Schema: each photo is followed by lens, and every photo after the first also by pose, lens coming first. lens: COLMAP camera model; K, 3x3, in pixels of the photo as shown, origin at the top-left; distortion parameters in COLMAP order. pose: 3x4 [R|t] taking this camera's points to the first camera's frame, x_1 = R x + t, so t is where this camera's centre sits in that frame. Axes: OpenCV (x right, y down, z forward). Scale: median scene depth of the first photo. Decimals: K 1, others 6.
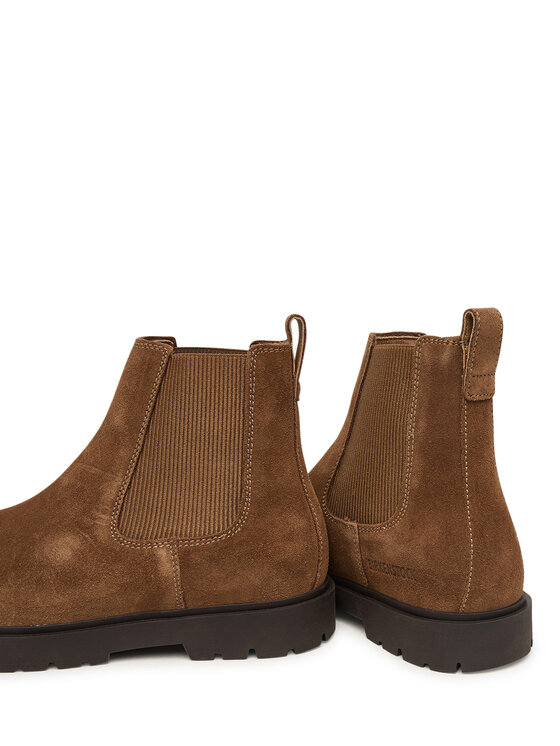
lens RADIAL K [[841.9, 0, 281.8], [0, 841.9, 372.1], [0, 0, 1]] dist [-0.160246, 0.000000]
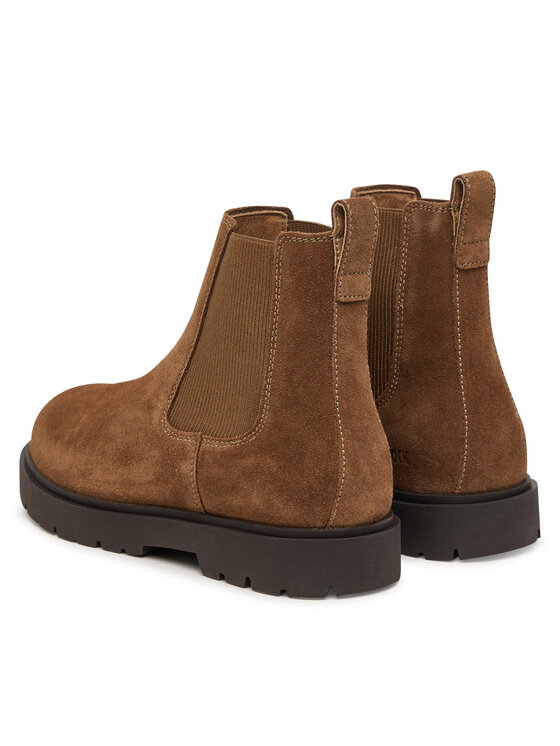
lens RADIAL K [[2194.6, 0, 280.0], [0, 2194.6, 373.5], [0, 0, 1]] dist [-0.539701, 0.000000]
pose [[0.995655, -0.031384, 0.087670, -0.196837], [0.019235, 0.990504, 0.136129, -0.187240], [-0.091110, -0.133851, 0.986804, -1.417116]]
